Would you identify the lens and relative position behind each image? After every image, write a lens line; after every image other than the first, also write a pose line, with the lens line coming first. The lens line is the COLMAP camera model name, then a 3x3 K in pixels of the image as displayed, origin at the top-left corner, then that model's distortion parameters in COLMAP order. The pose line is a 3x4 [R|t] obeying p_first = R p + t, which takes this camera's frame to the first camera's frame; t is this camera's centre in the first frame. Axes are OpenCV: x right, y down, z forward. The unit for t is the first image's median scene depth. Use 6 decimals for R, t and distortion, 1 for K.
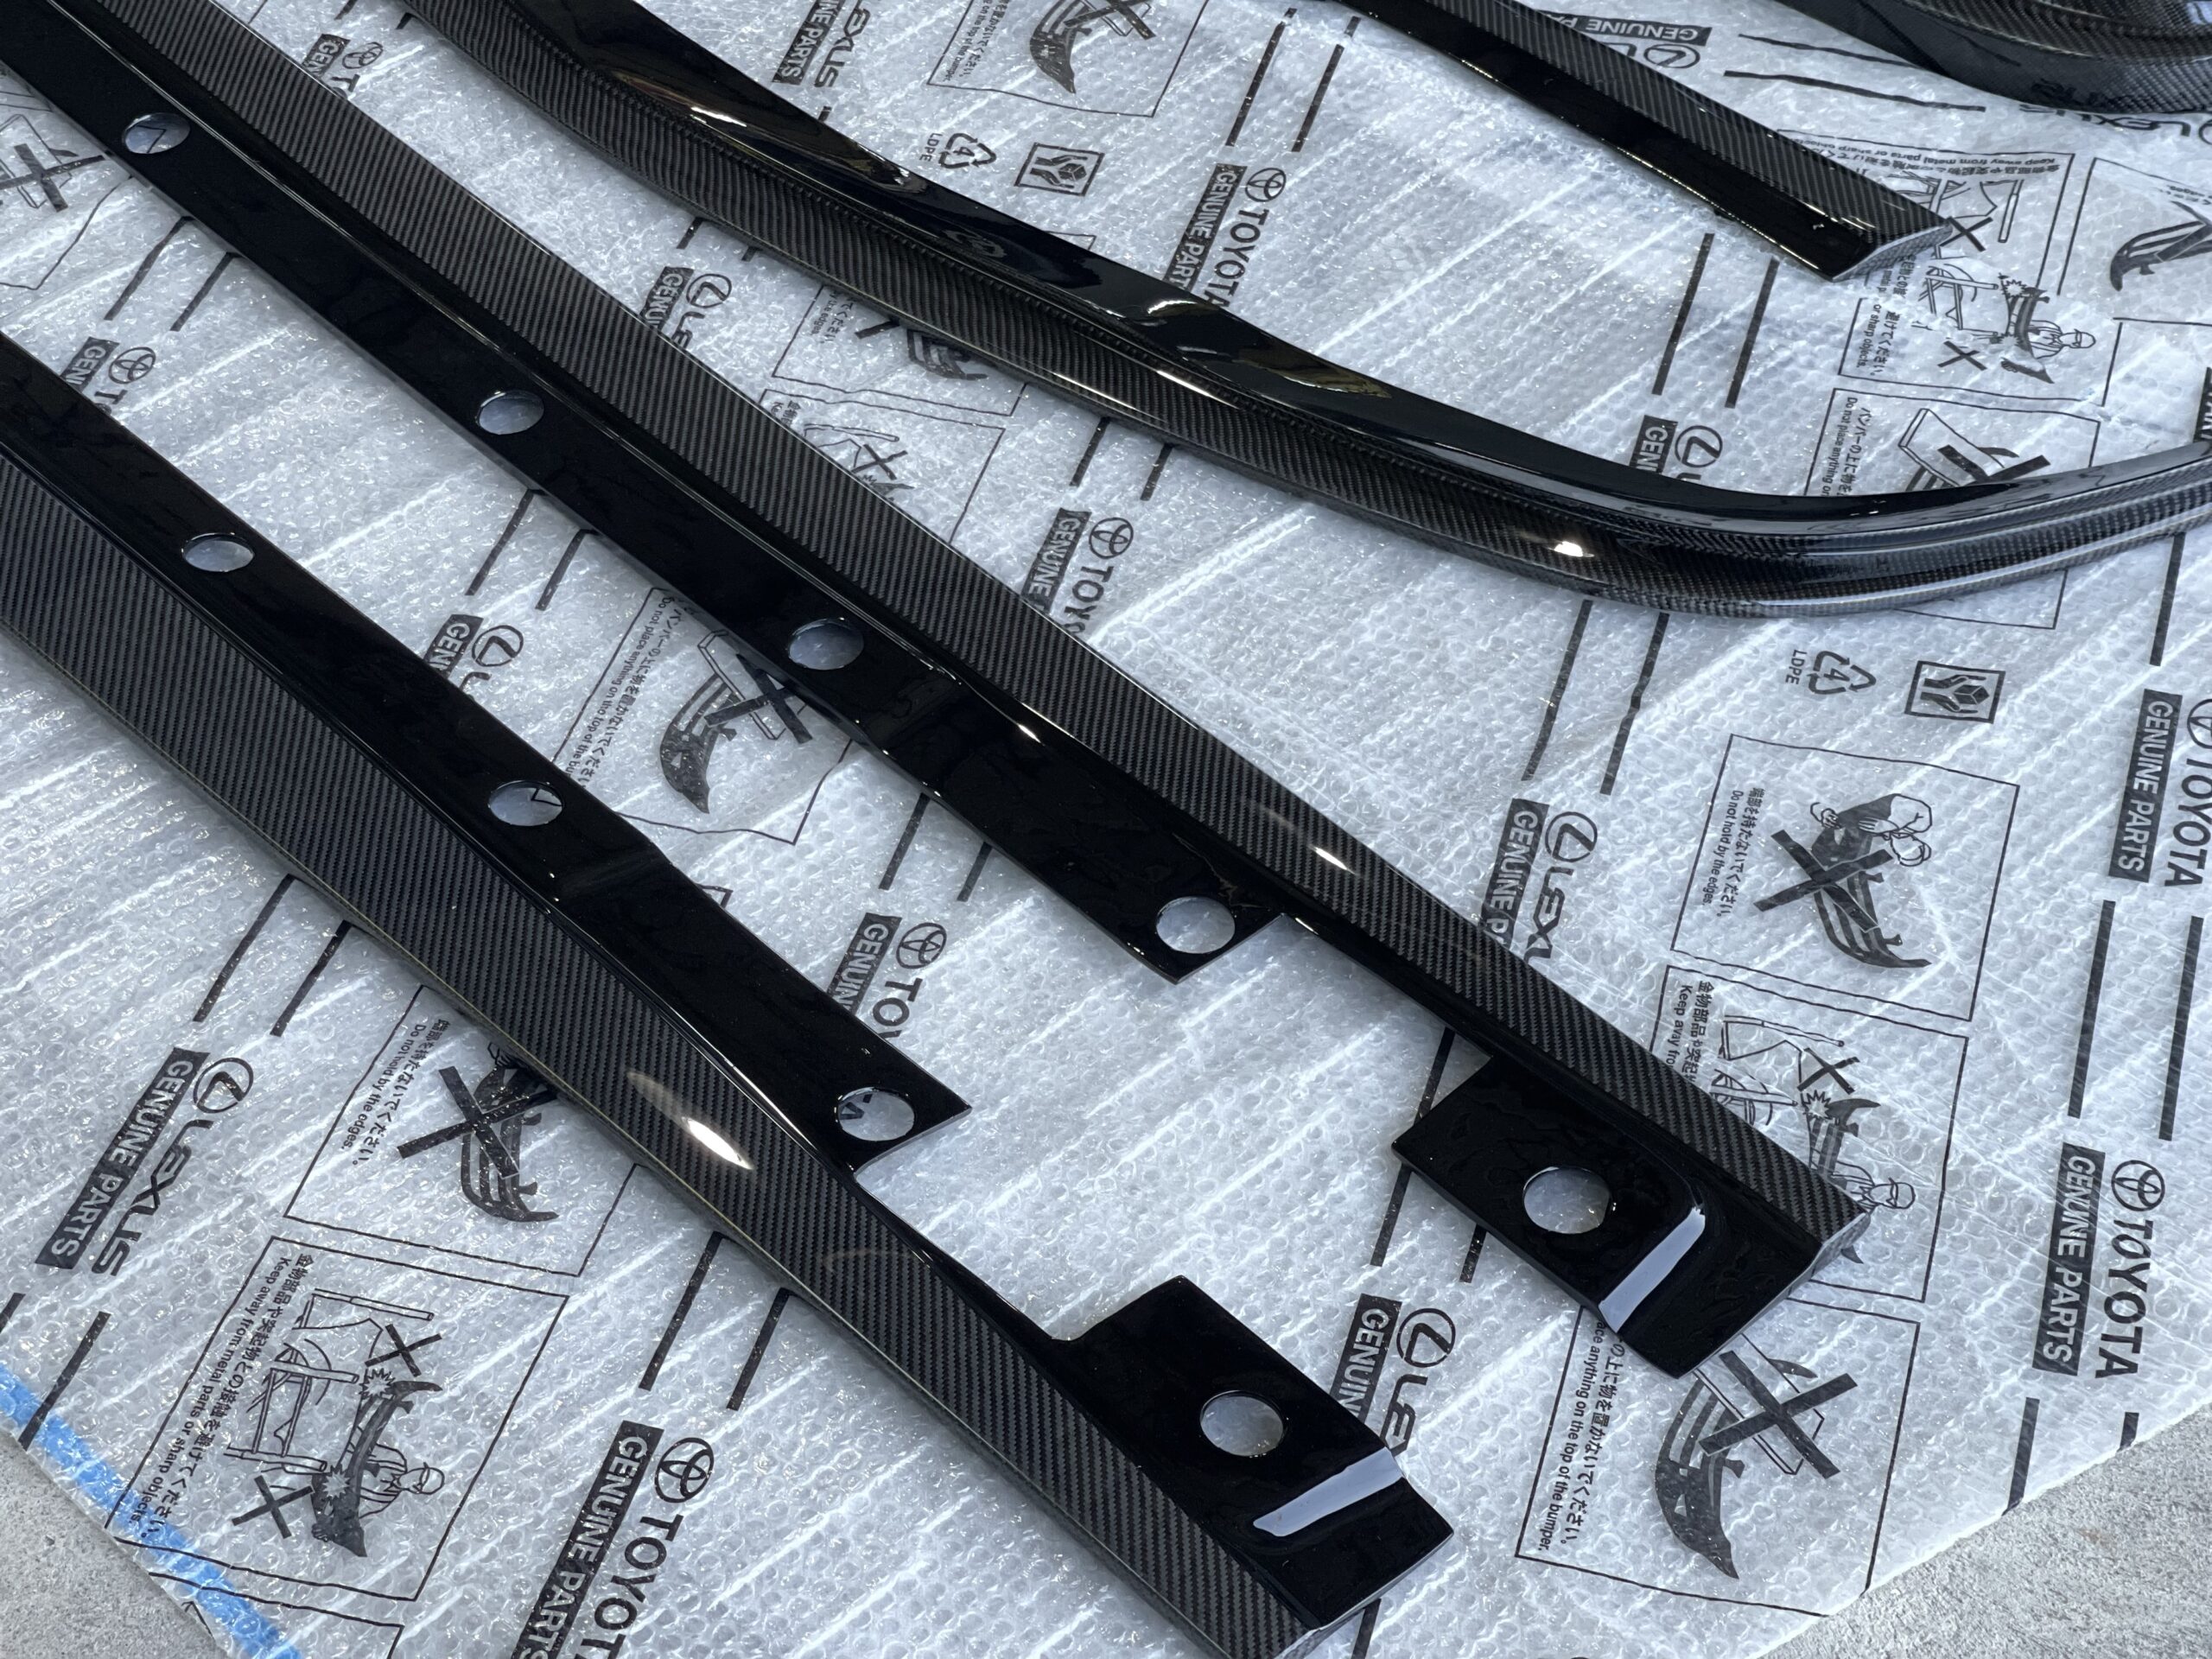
lens RADIAL K [[4122.3, 0, 1106.0], [0, 4122.3, 829.5], [0, 0, 1]] dist [0.148852, -0.309352]
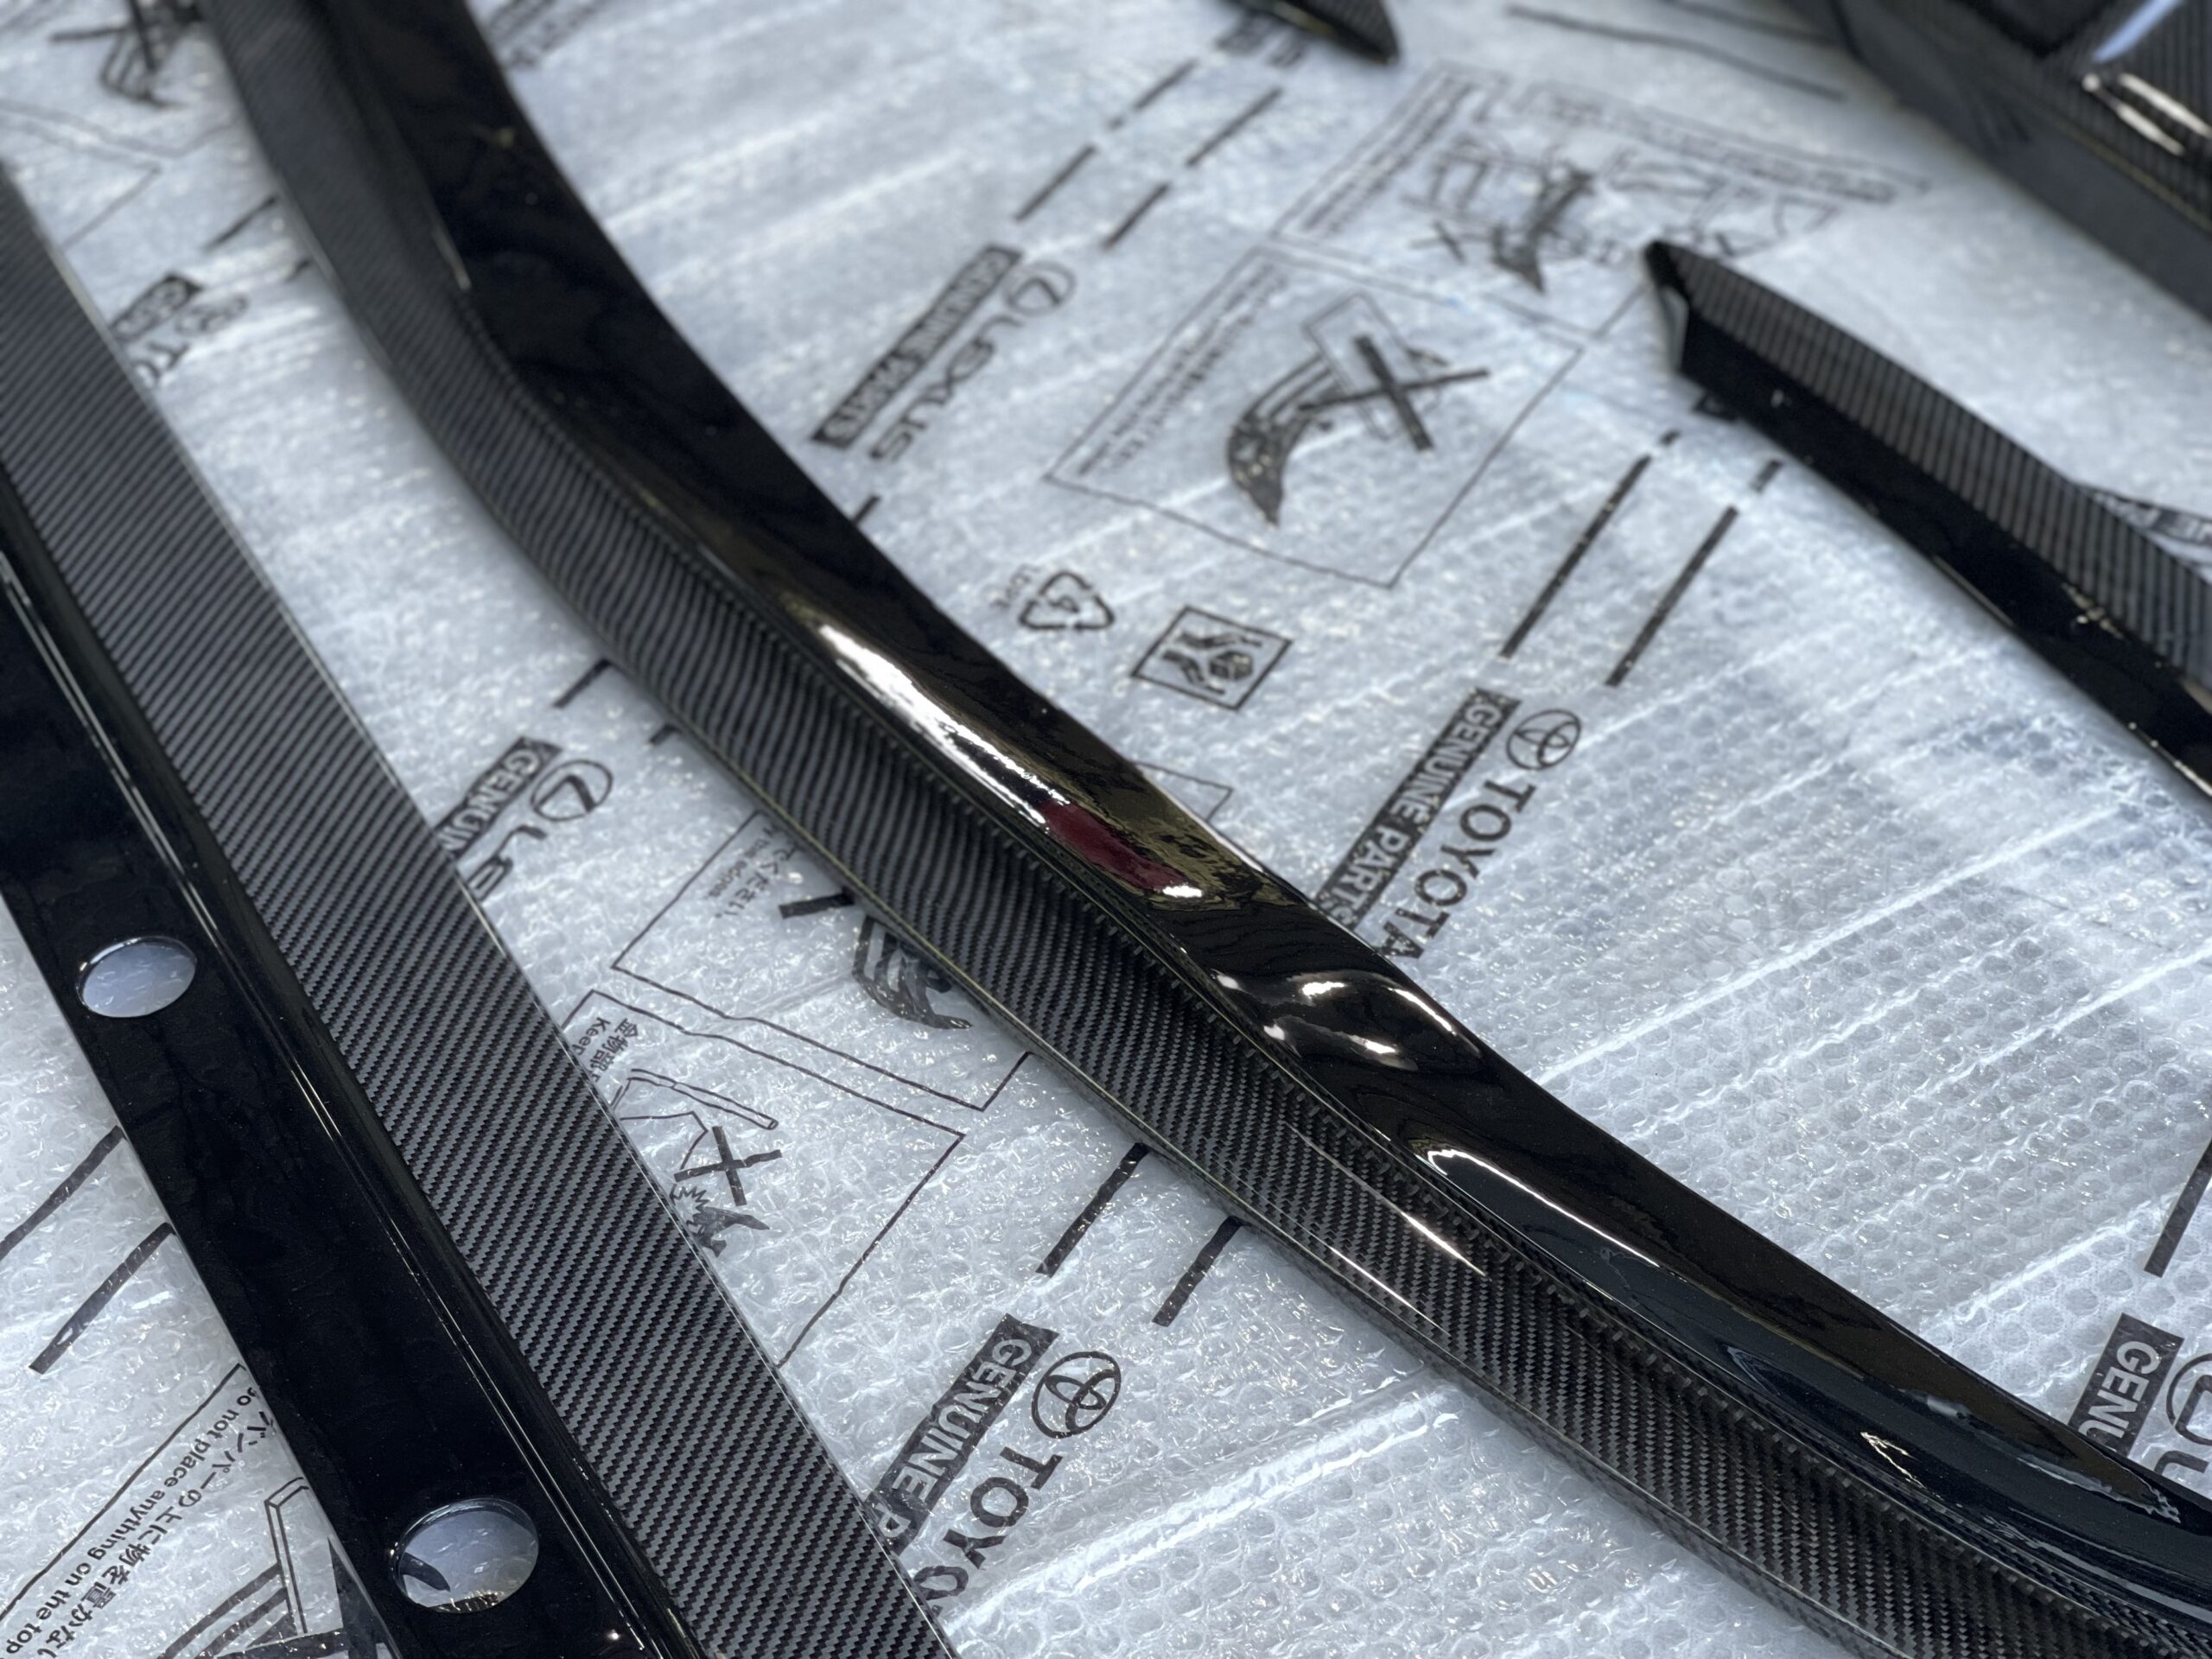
lens RADIAL K [[4133.3, 0, 1102.4], [0, 4133.3, 820.5], [0, 0, 1]] dist [0.085915, 0.379127]
pose [[0.974302, 0.147382, -0.170338, 0.079029], [-0.153599, 0.987846, -0.023843, -0.121564], [0.164753, 0.049394, 0.985097, 0.419185]]
